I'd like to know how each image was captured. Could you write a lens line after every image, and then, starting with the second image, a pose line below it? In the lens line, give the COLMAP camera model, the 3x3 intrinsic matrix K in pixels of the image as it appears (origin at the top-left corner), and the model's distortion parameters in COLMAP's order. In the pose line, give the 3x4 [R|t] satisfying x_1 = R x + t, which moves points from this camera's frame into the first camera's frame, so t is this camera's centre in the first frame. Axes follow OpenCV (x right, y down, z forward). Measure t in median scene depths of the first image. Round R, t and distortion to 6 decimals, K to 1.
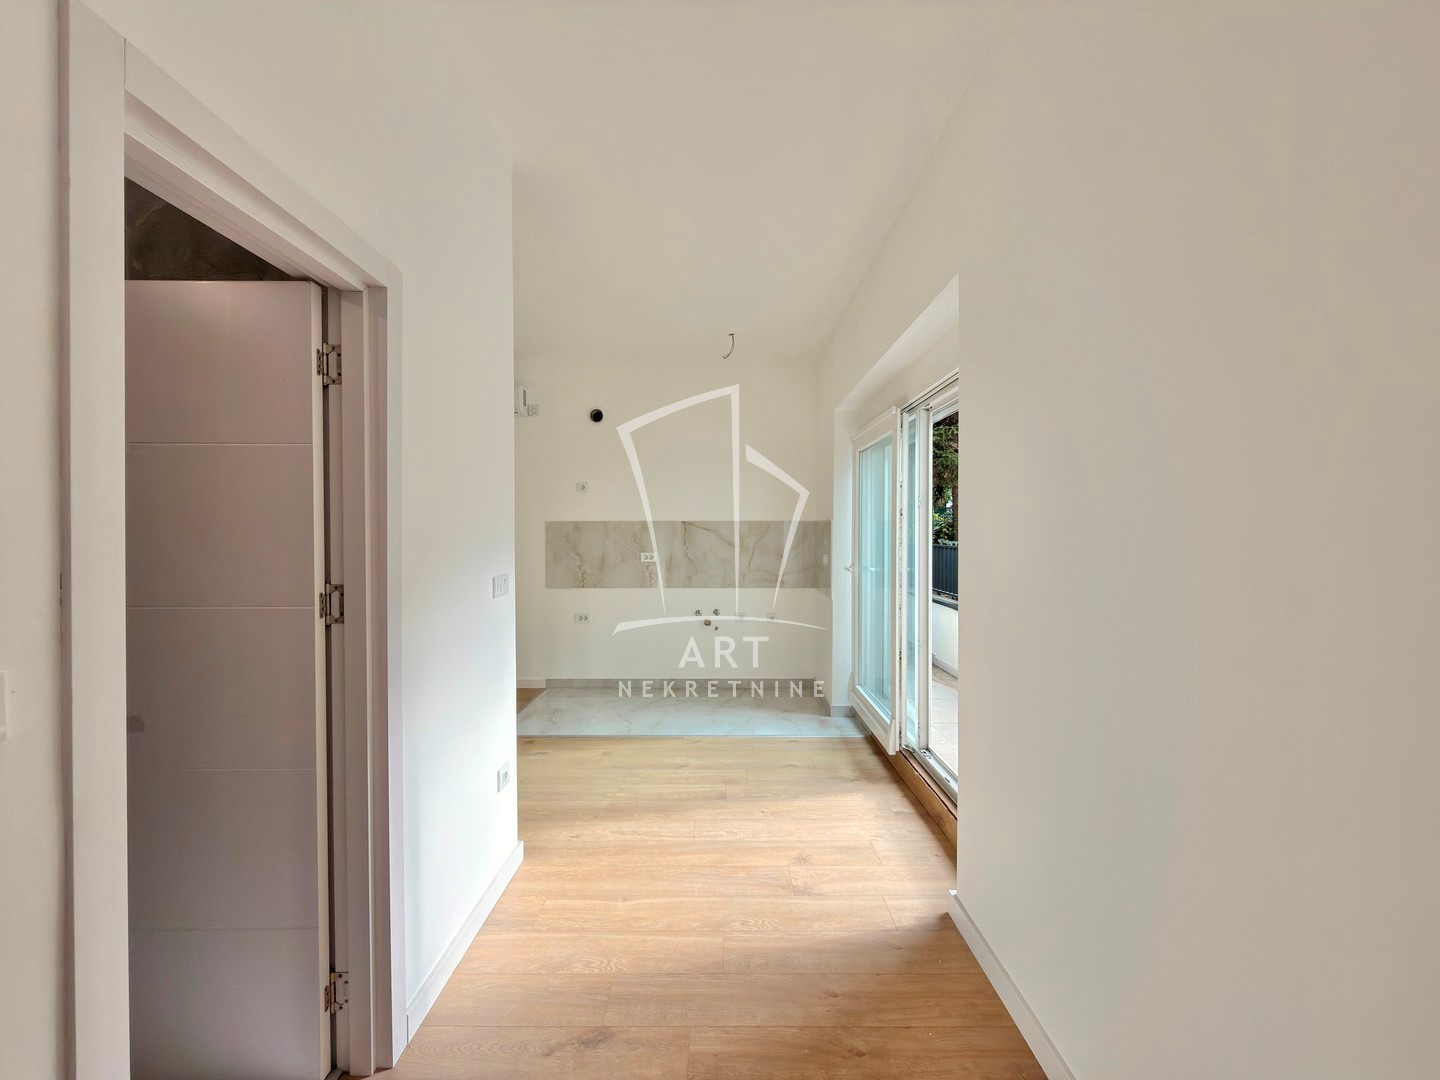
lens RADIAL K [[573.2, 0, 718.5], [0, 573.2, 542.7], [0, 0, 1]] dist [-0.002090, 0.000005]
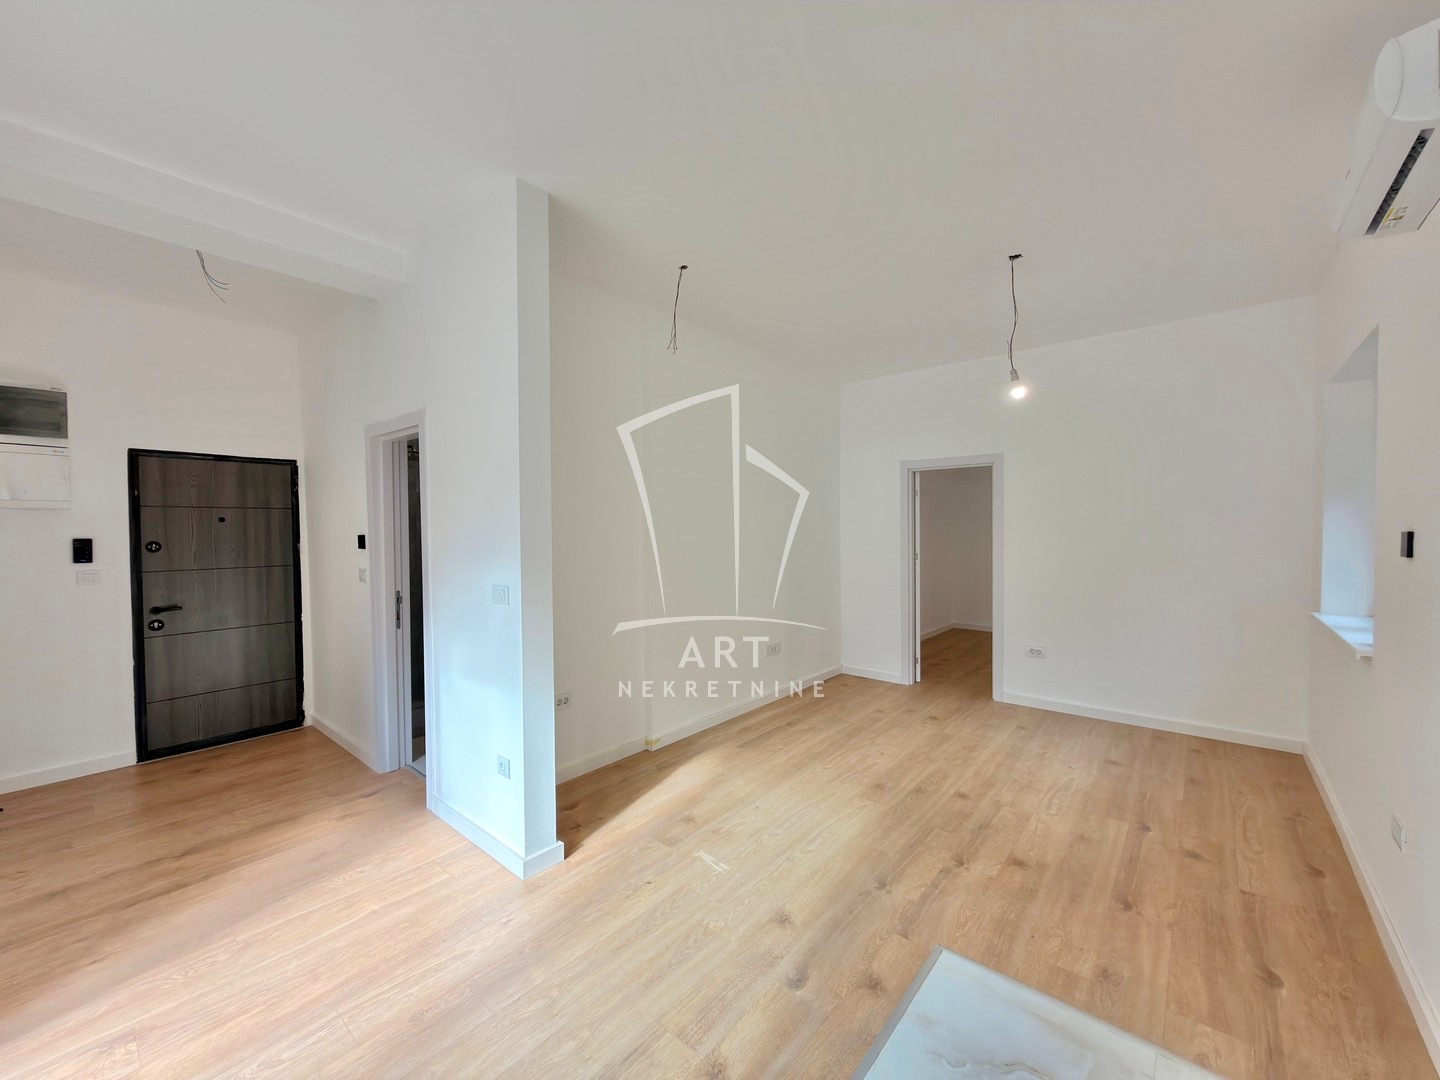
lens RADIAL K [[573.2, 0, 718.5], [0, 573.2, 542.7], [0, 0, 1]] dist [-0.002090, 0.000005]
pose [[-0.643708, 0.022794, -0.764931, 0.096713], [-0.012079, 0.999129, 0.039938, -0.035764], [0.765176, 0.034948, -0.642873, 1.007528]]
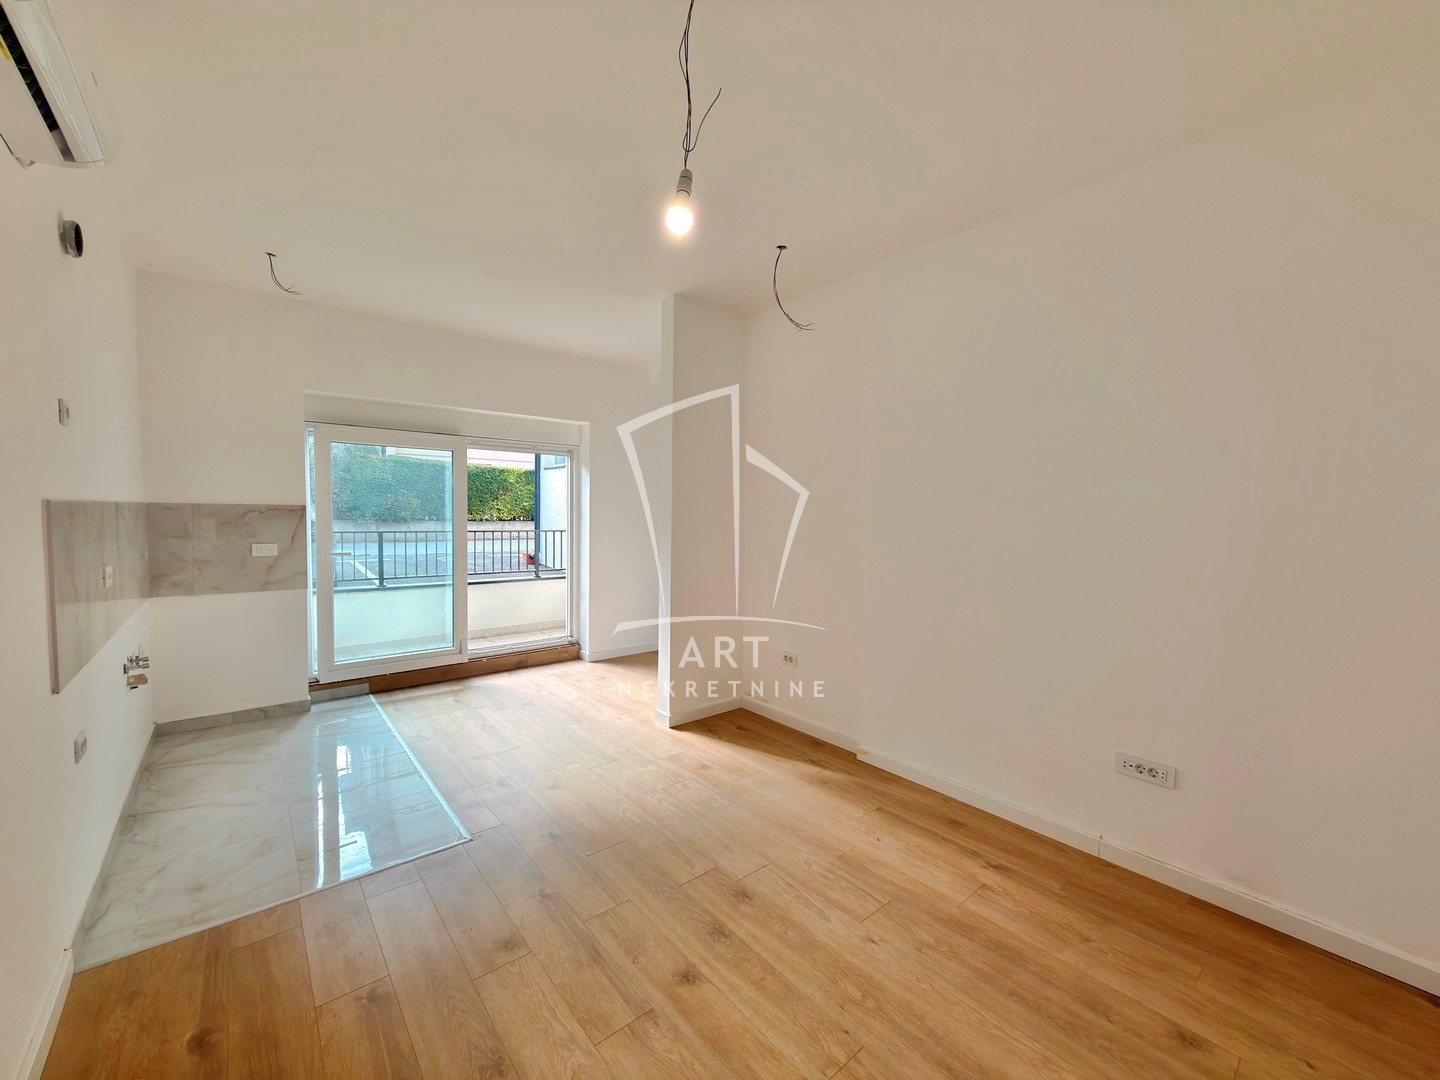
lens RADIAL K [[573.2, 0, 718.5], [0, 573.2, 542.7], [0, 0, 1]] dist [-0.002090, 0.000005]
pose [[-0.645624, -0.051303, 0.761931, -0.913151], [0.001869, 0.997632, 0.068757, -0.038208], [-0.763653, 0.045815, -0.643999, 1.027504]]
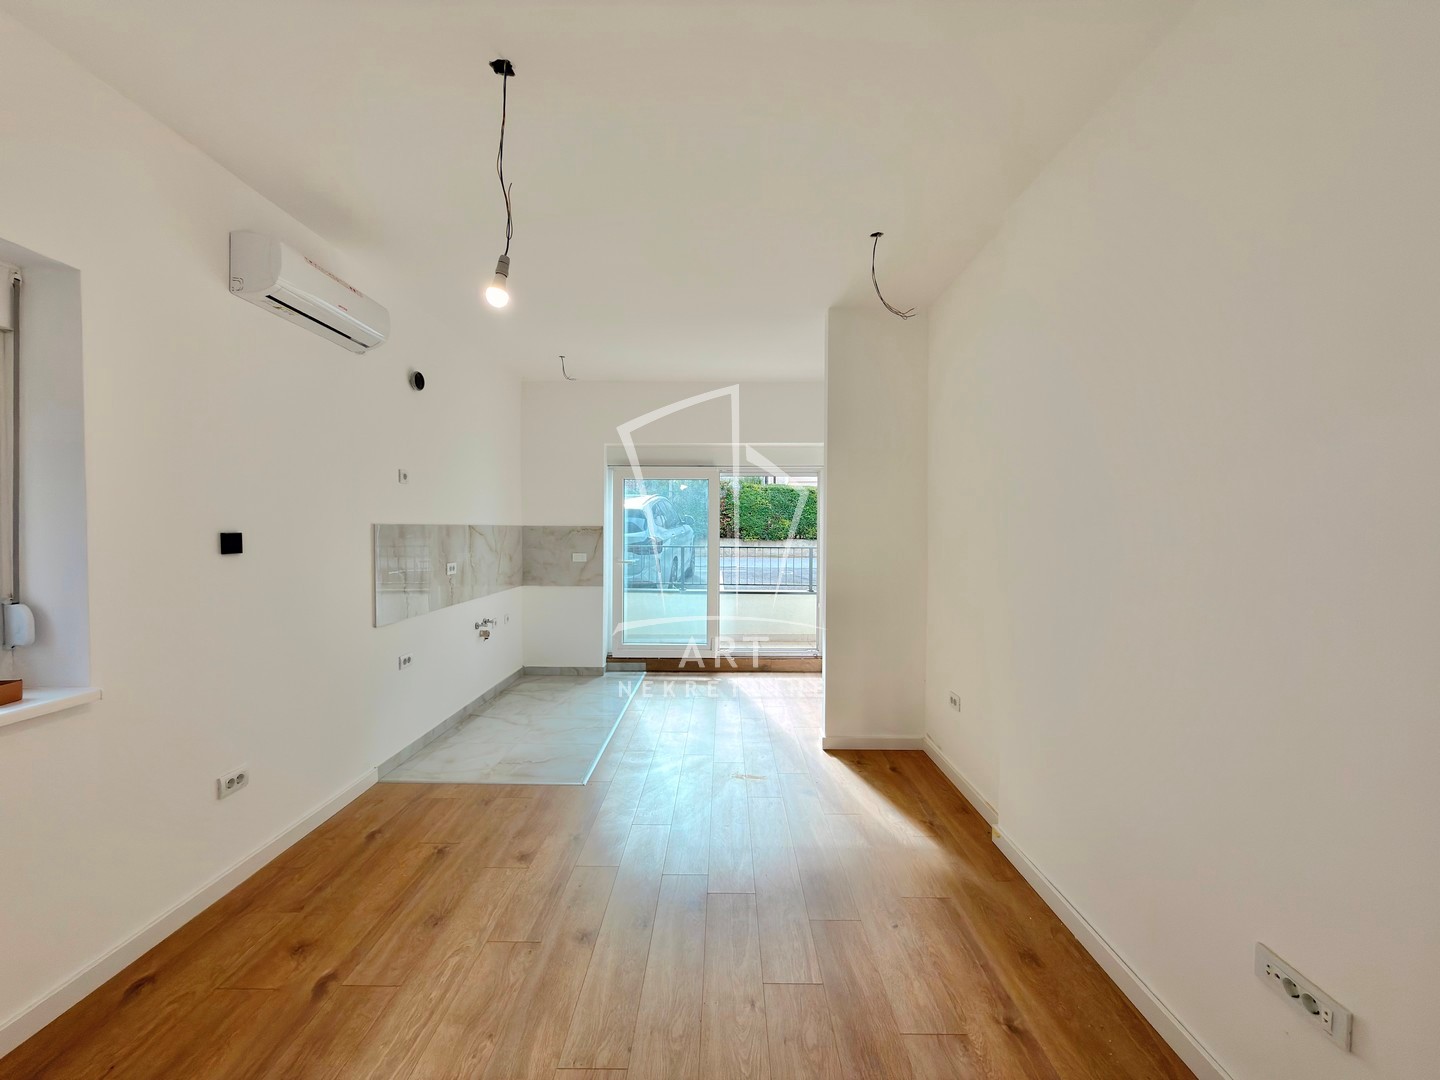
lens RADIAL K [[570.6, 0, 716.5], [0, 570.6, 542.2], [0, 0, 1]] dist [-0.004923, -0.000031]
pose [[0.005646, -0.026517, 0.999632, -1.050018], [0.018895, 0.999473, 0.026406, -0.029575], [-0.999806, 0.018739, 0.006144, 0.687342]]
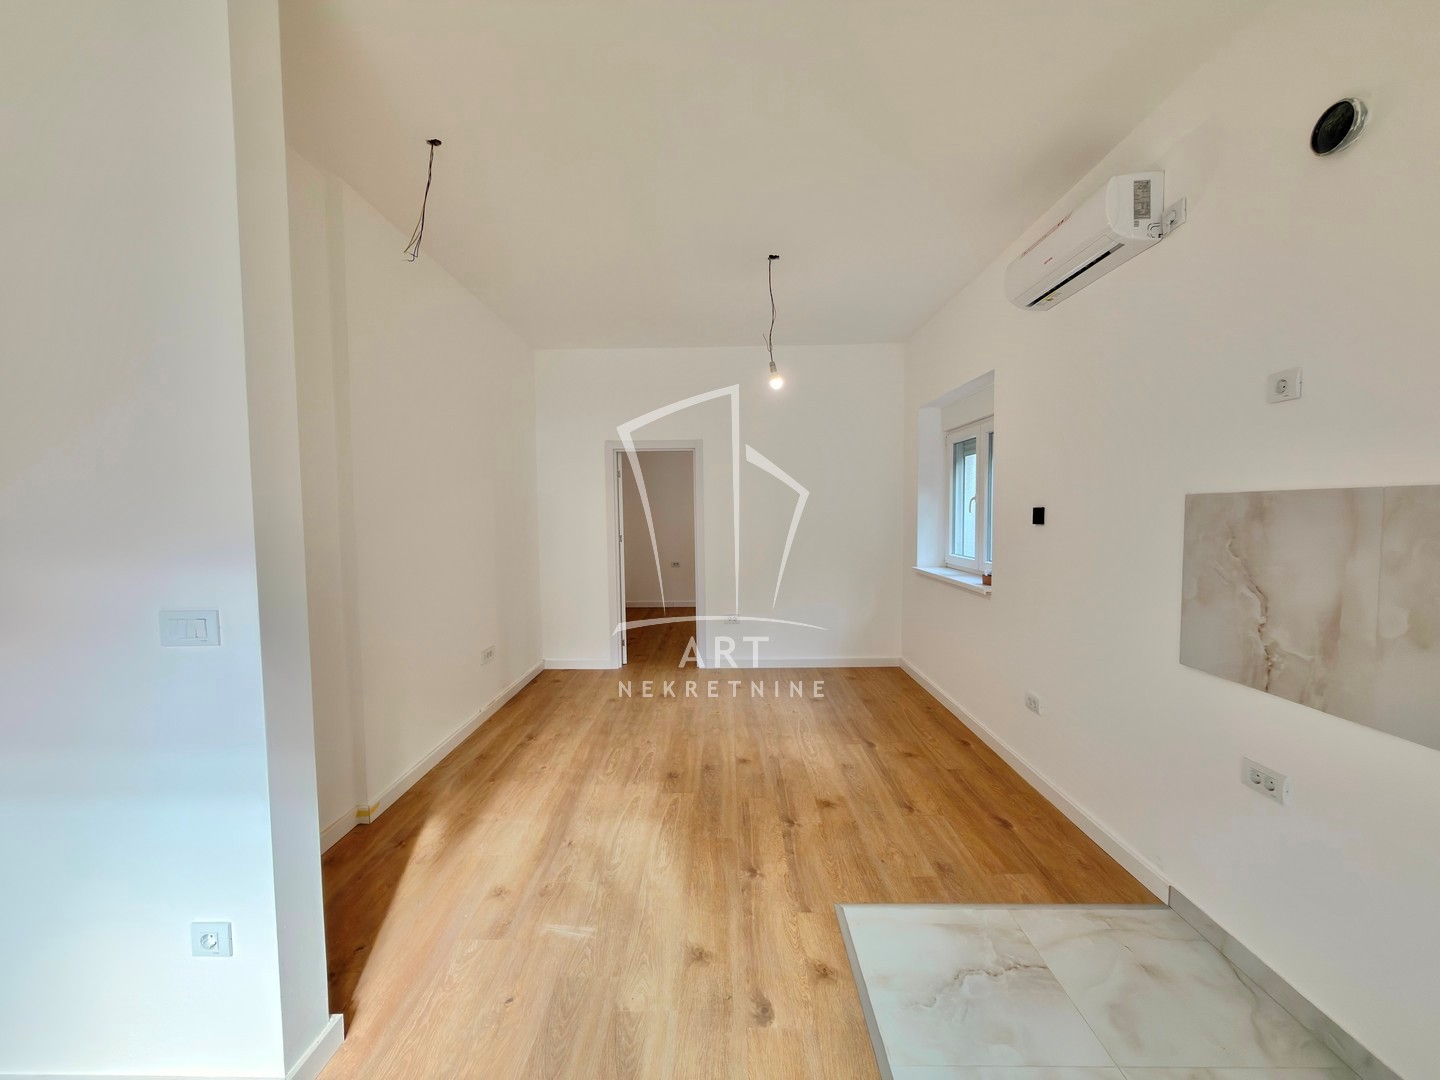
lens RADIAL K [[573.2, 0, 718.5], [0, 573.2, 542.7], [0, 0, 1]] dist [-0.002090, 0.000005]
pose [[-0.004656, 0.054833, -0.998485, 0.100619], [-0.012902, 0.998409, 0.054889, -0.024199], [0.999906, 0.013138, -0.003941, 0.767522]]
